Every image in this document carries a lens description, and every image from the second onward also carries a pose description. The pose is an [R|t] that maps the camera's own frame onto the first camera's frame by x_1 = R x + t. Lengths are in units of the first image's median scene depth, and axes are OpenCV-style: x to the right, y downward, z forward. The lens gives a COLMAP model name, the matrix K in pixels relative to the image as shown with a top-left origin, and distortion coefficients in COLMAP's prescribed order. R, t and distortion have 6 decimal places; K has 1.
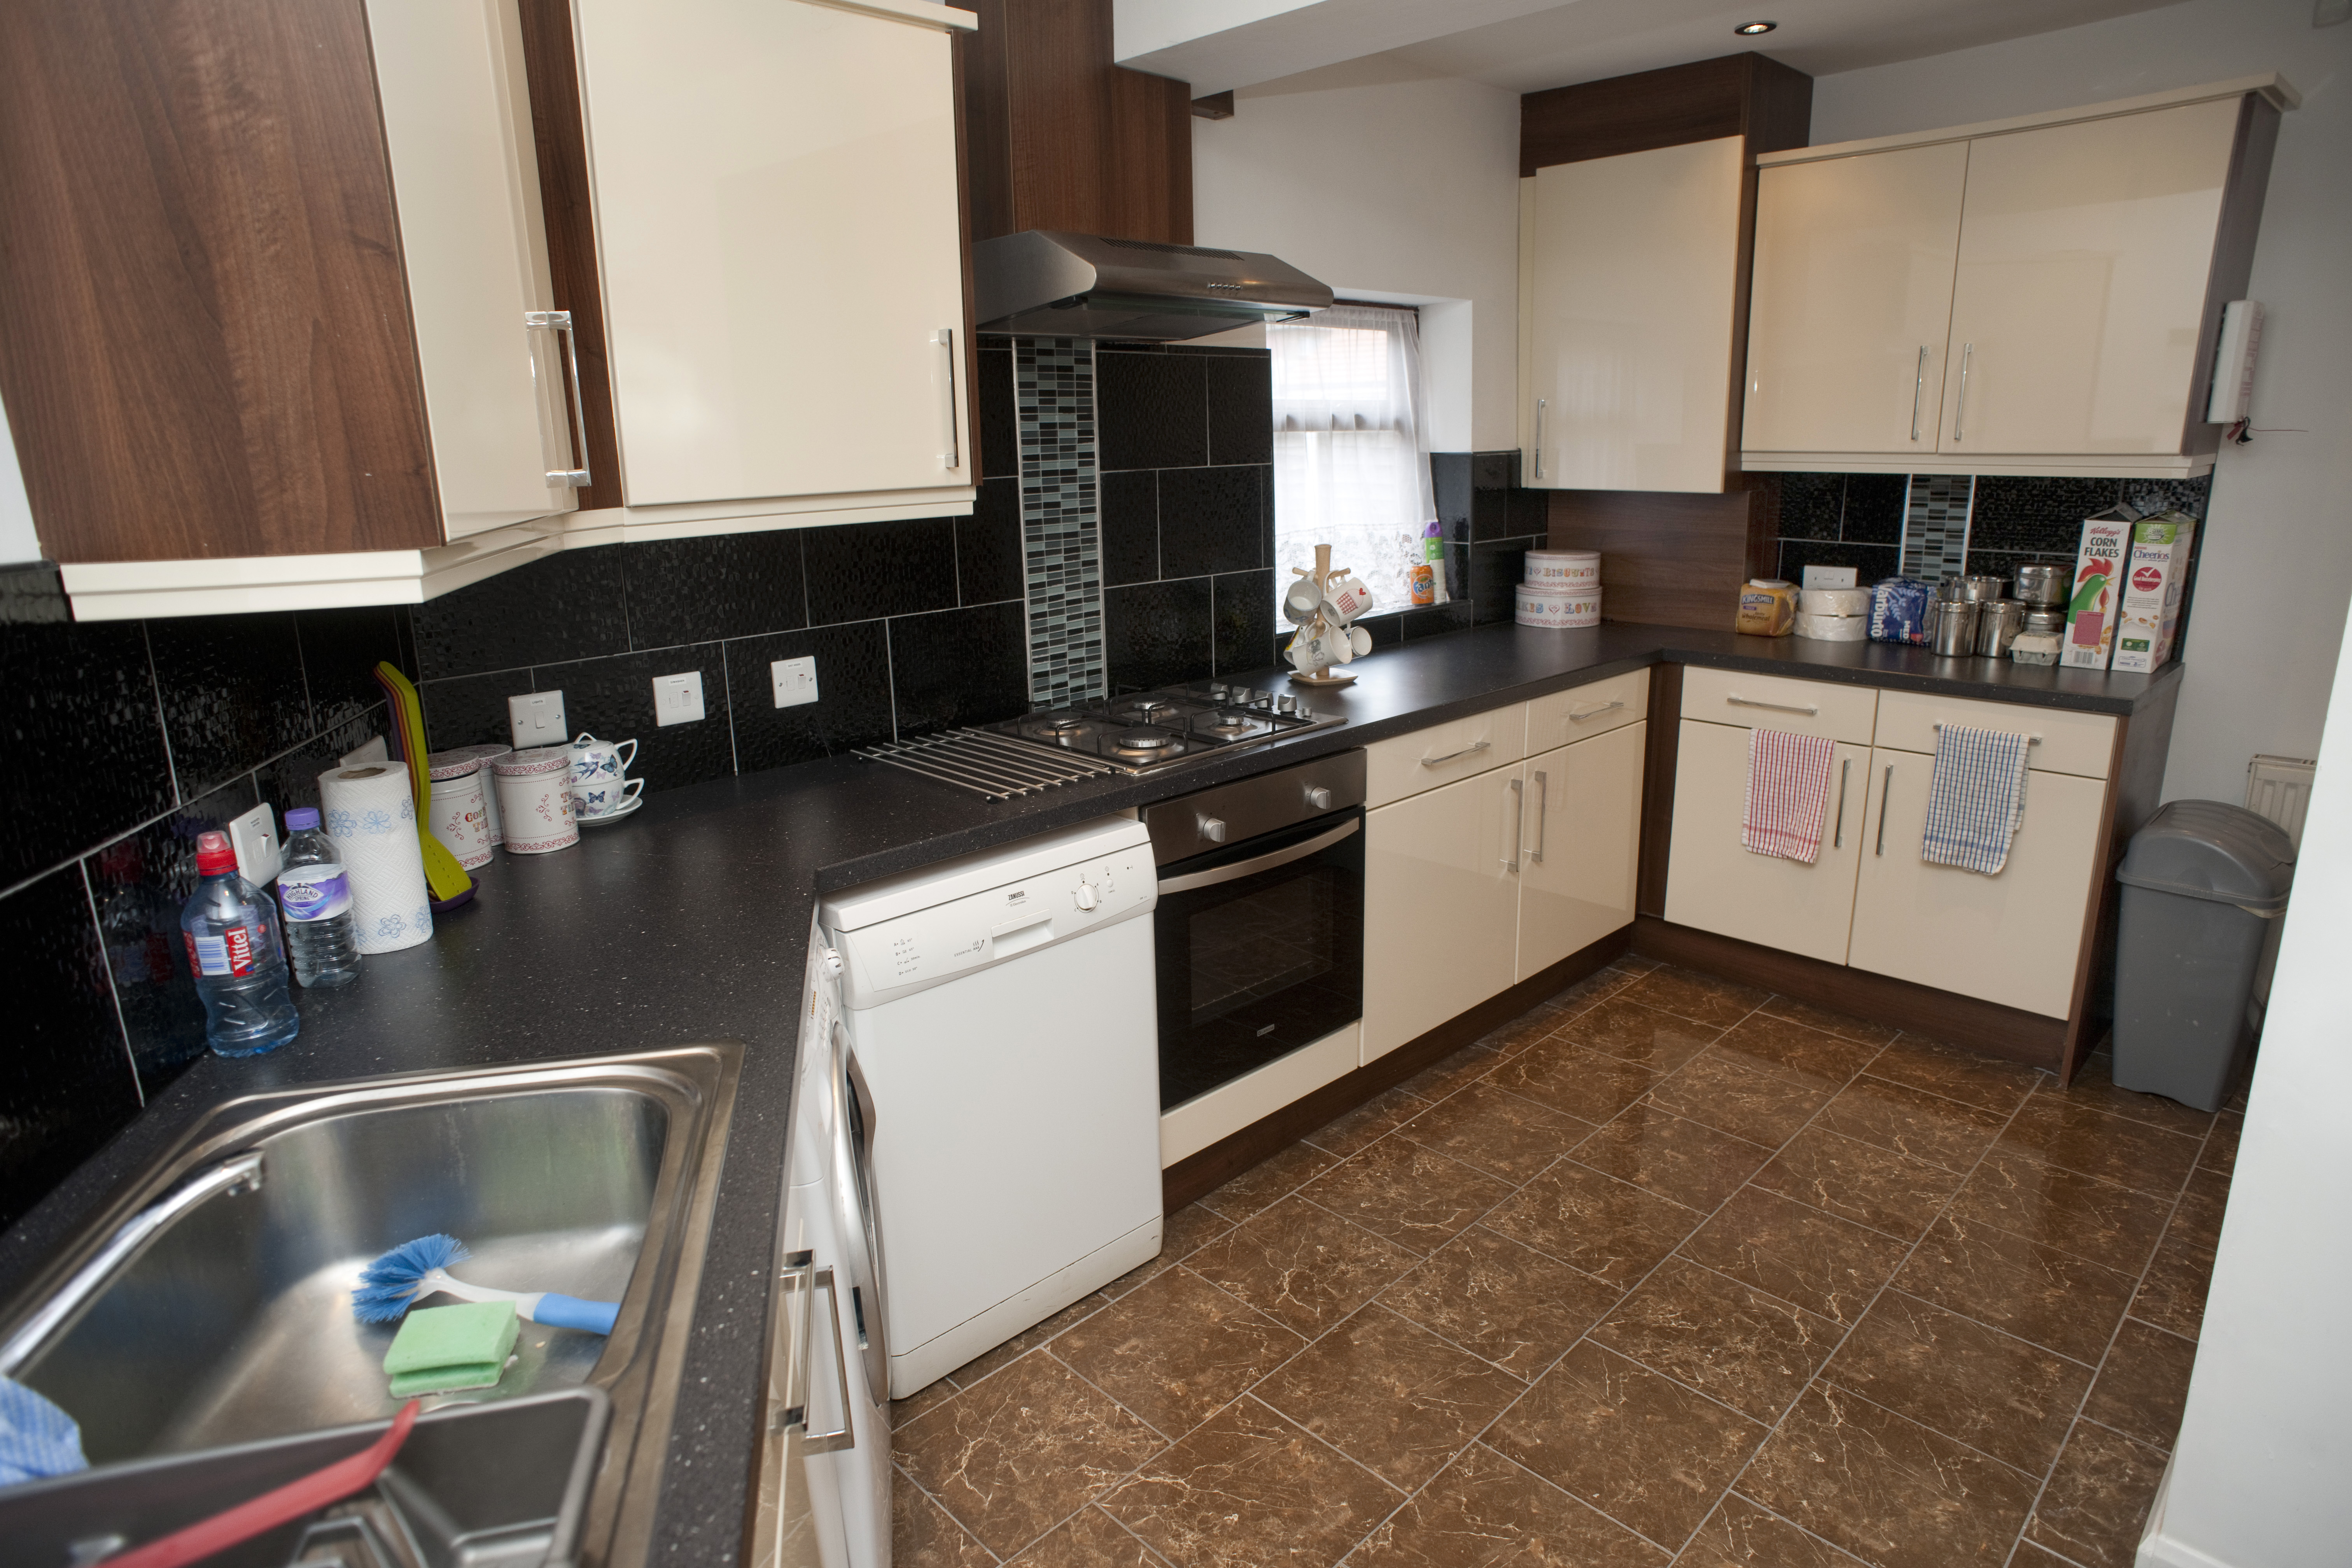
lens RADIAL K [[1325.0, 0, 1192.3], [0, 1325.0, 781.7], [0, 0, 1]] dist [-0.098096, 0.053591]
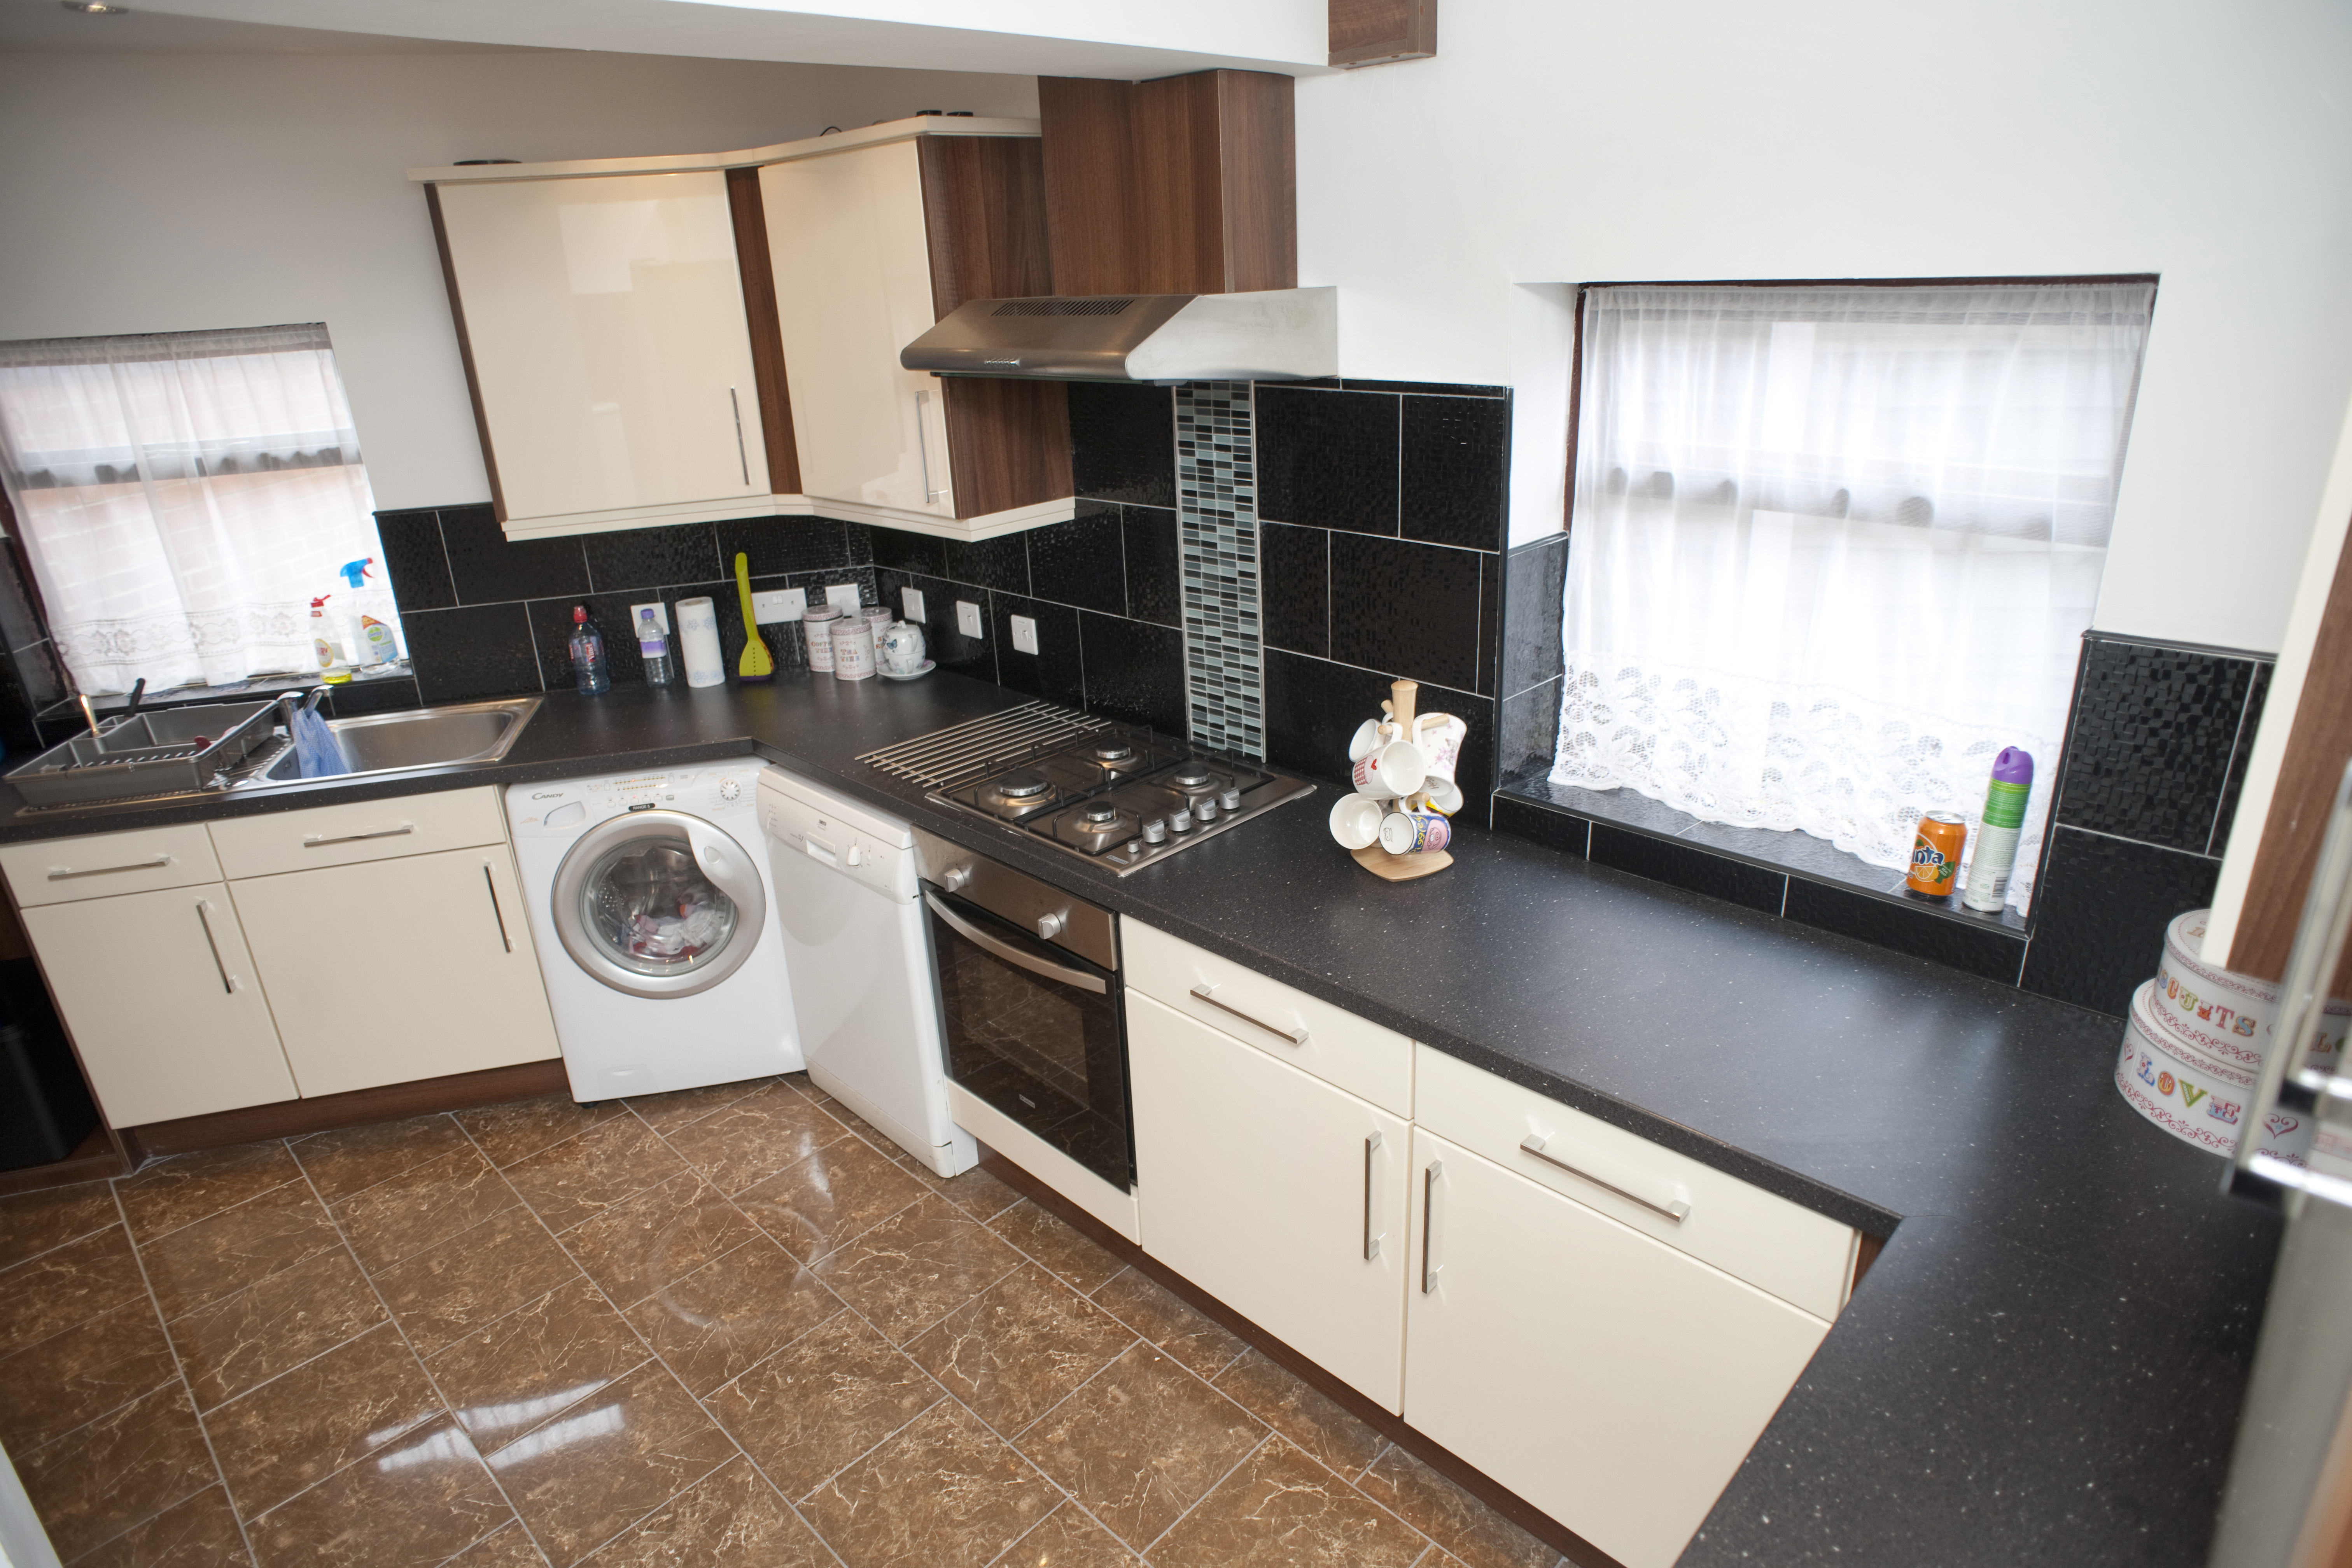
lens RADIAL K [[1346.1, 0, 1176.0], [0, 1346.1, 784.0], [0, 0, 1]] dist [-0.093530, 0.066012]
pose [[0.017318, 0.390221, -0.920558, 0.857821], [-0.209629, 0.901650, 0.378262, -0.417888], [0.977628, 0.186425, 0.097417, 0.918554]]
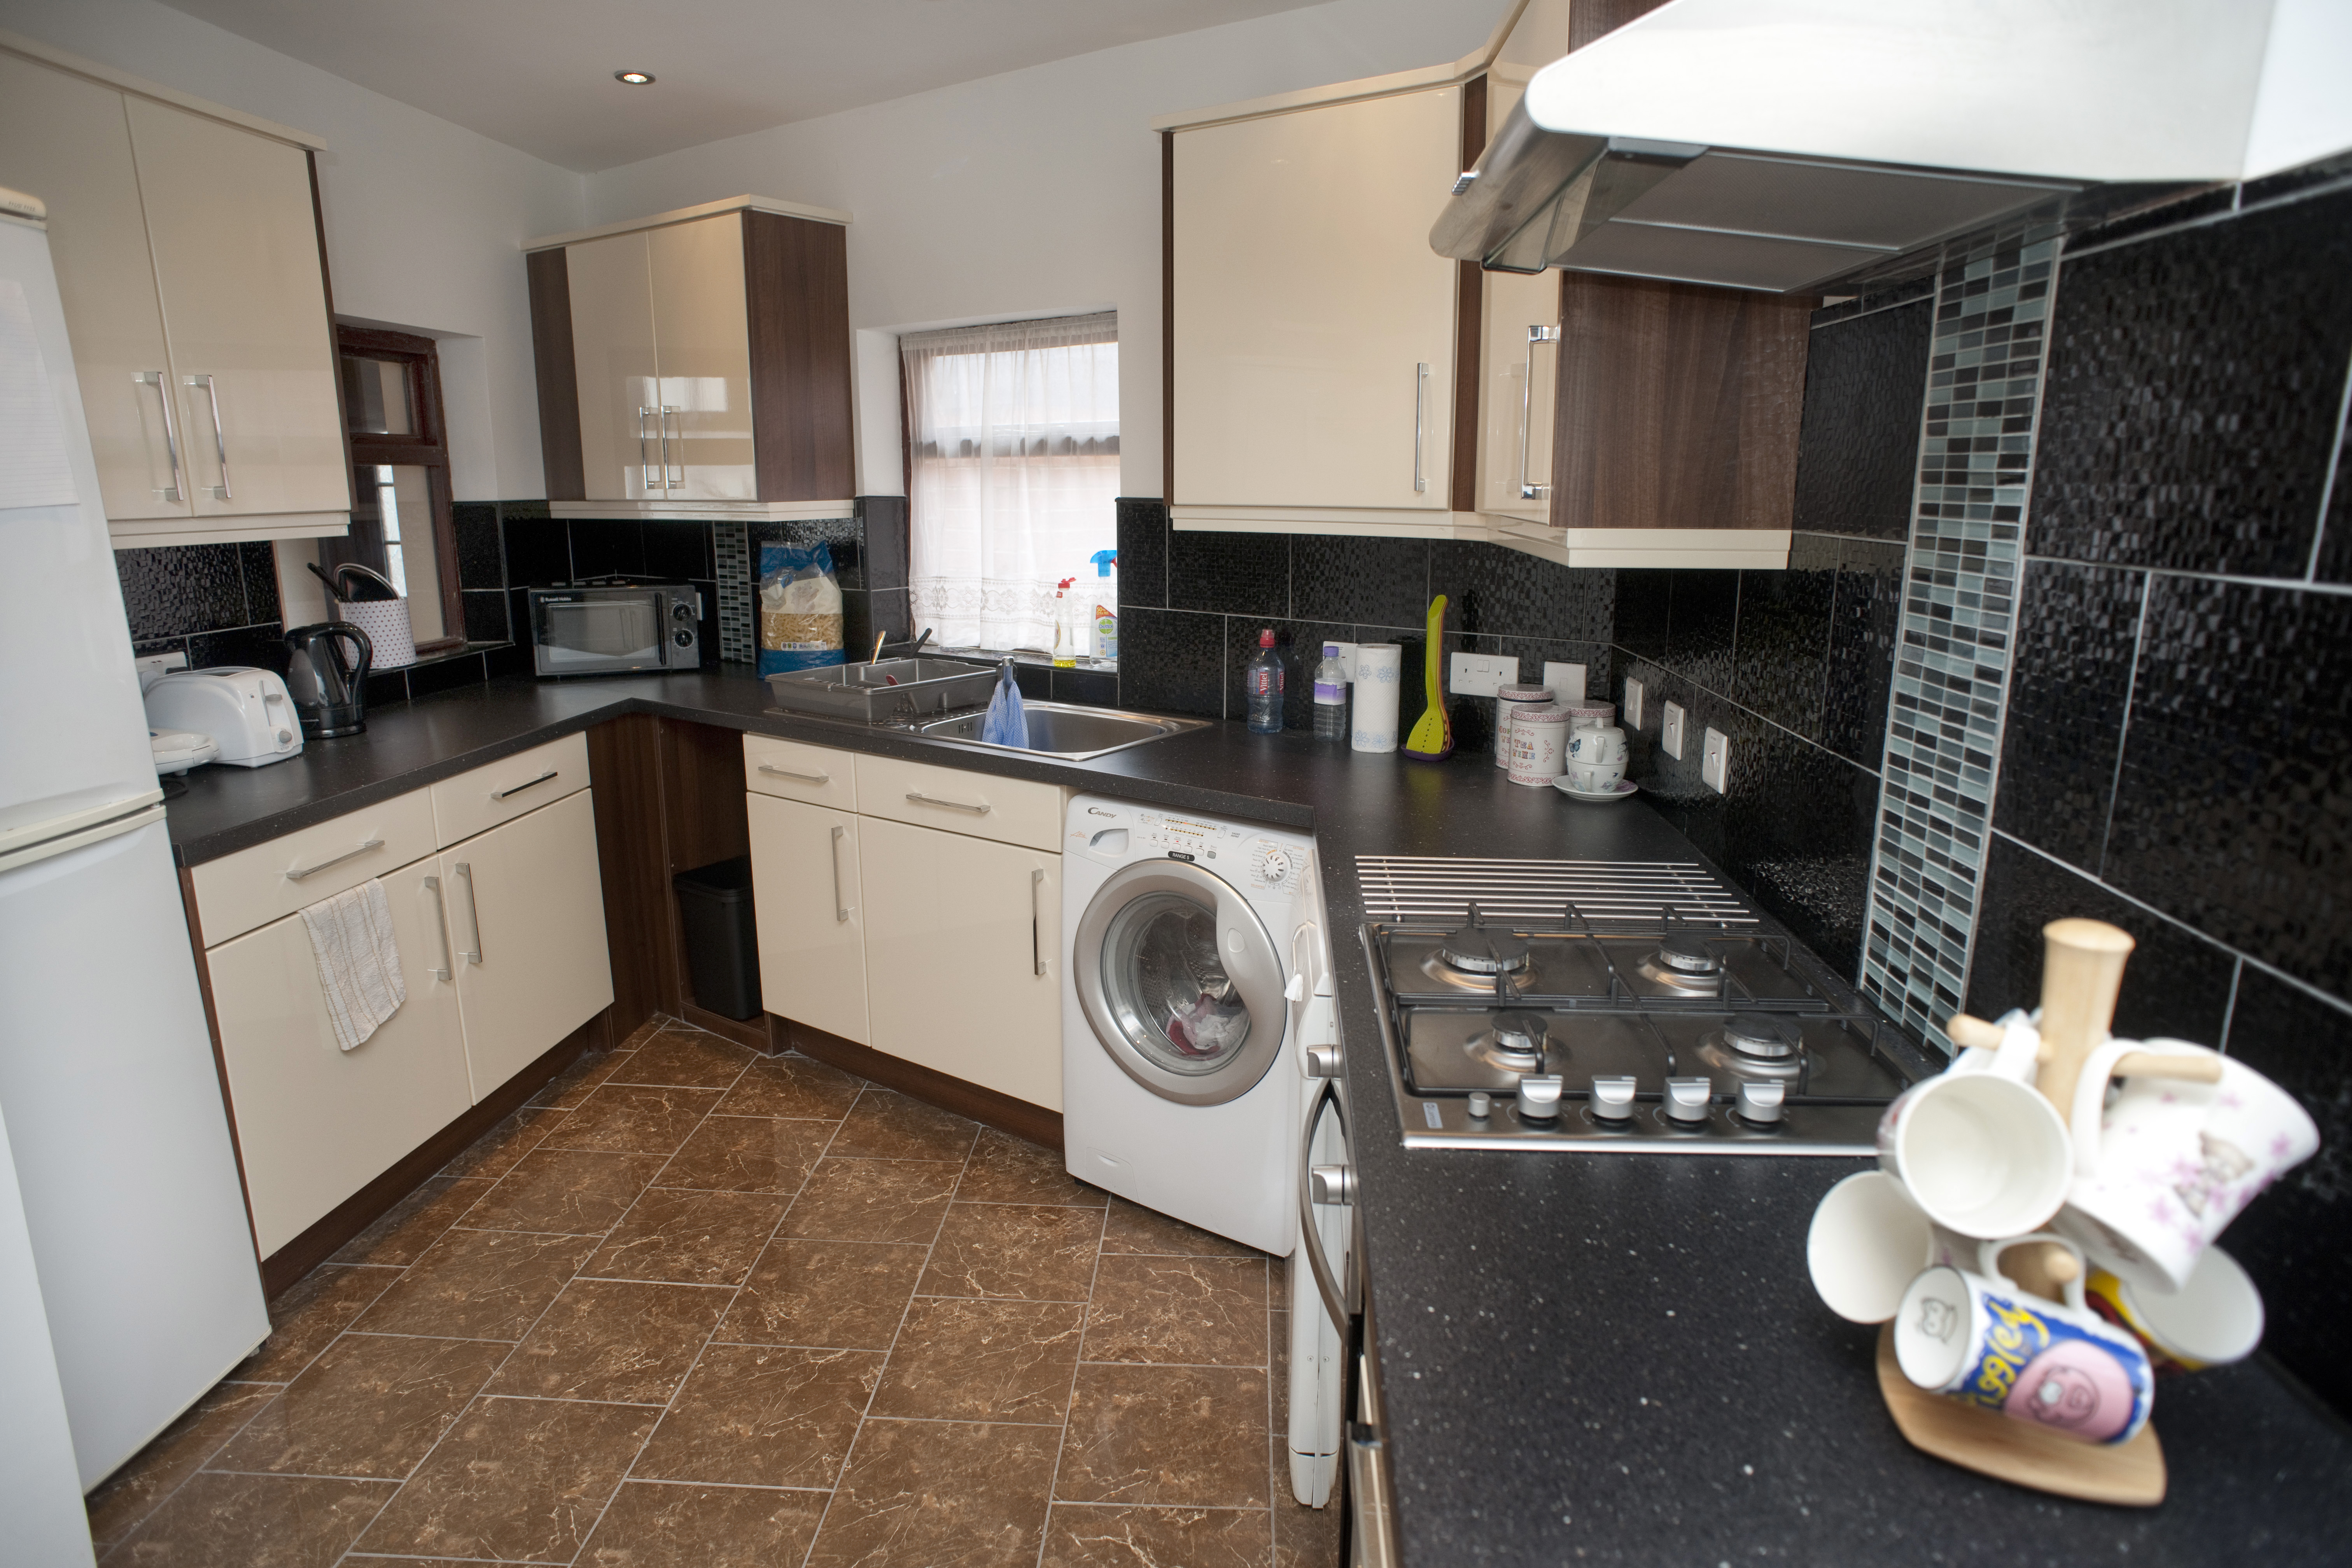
lens RADIAL K [[1346.1, 0, 1176.0], [0, 1346.1, 784.0], [0, 0, 1]] dist [-0.093530, 0.066012]
pose [[-0.740597, 0.176959, -0.648229, 0.420278], [-0.152789, 0.895083, 0.418907, -0.312240], [0.654348, 0.409283, -0.635858, 1.151742]]
